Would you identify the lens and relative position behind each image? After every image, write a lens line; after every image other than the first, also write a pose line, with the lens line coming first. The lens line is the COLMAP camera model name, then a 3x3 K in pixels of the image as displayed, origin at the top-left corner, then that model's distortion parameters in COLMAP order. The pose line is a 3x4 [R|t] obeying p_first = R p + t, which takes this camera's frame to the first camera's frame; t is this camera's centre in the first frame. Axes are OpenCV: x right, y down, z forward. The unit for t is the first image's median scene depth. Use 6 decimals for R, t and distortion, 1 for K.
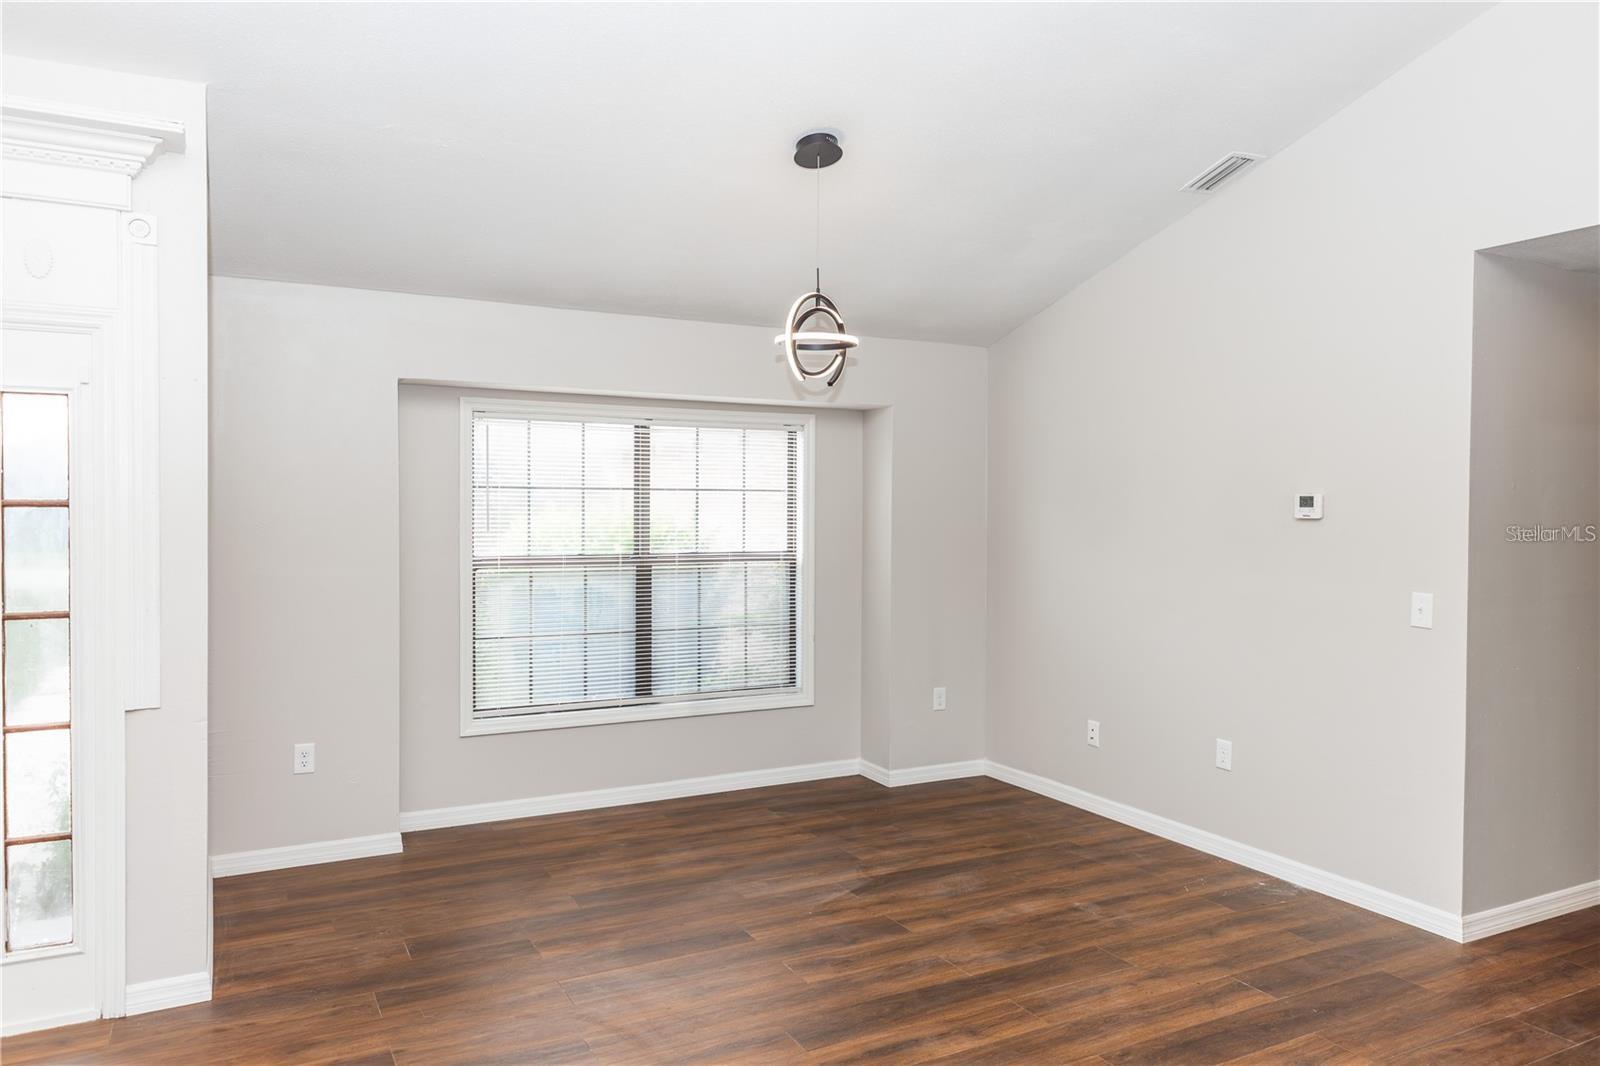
lens RADIAL K [[1105.0, 0, 800.0], [0, 1105.0, 533.0], [0, 0, 1]] dist [0.008931, 0.002991]
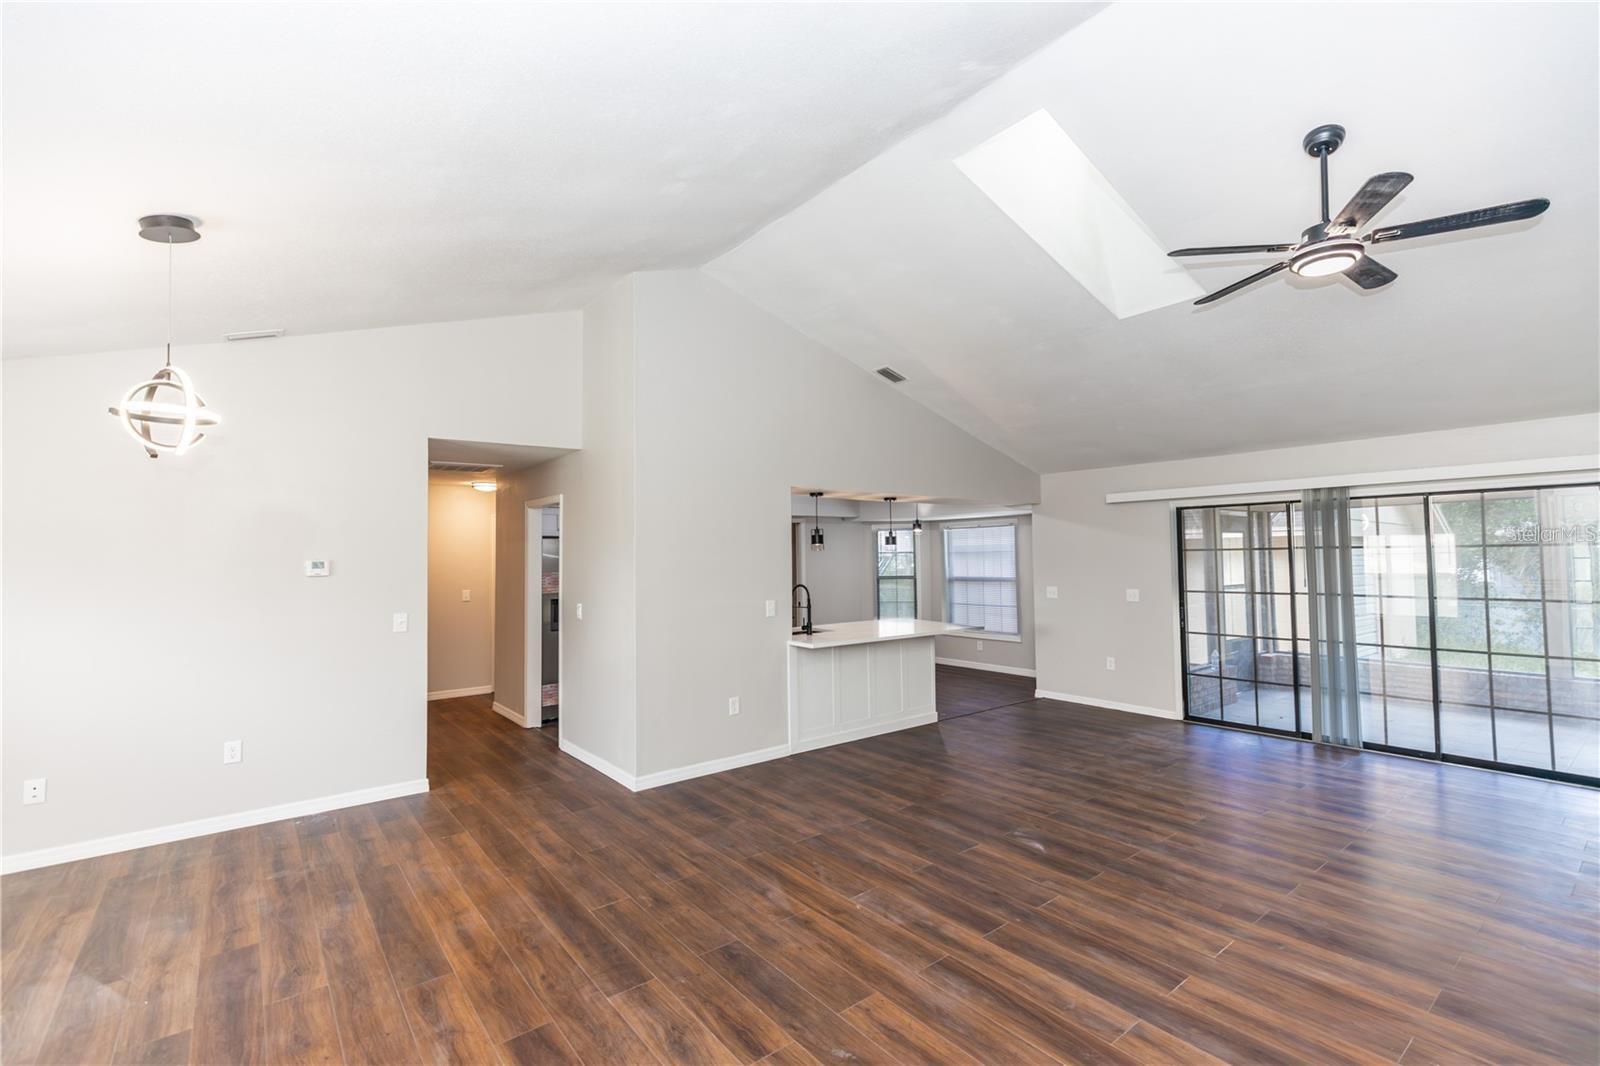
lens RADIAL K [[718.2, 0, 791.5], [0, 718.2, 517.8], [0, 0, 1]] dist [-0.000382, -0.000057]
pose [[-0.167137, 0.043946, 0.984954, -0.723443], [0.038162, 0.998546, -0.038077, -0.032910], [-0.985195, 0.031223, -0.168571, 0.541648]]
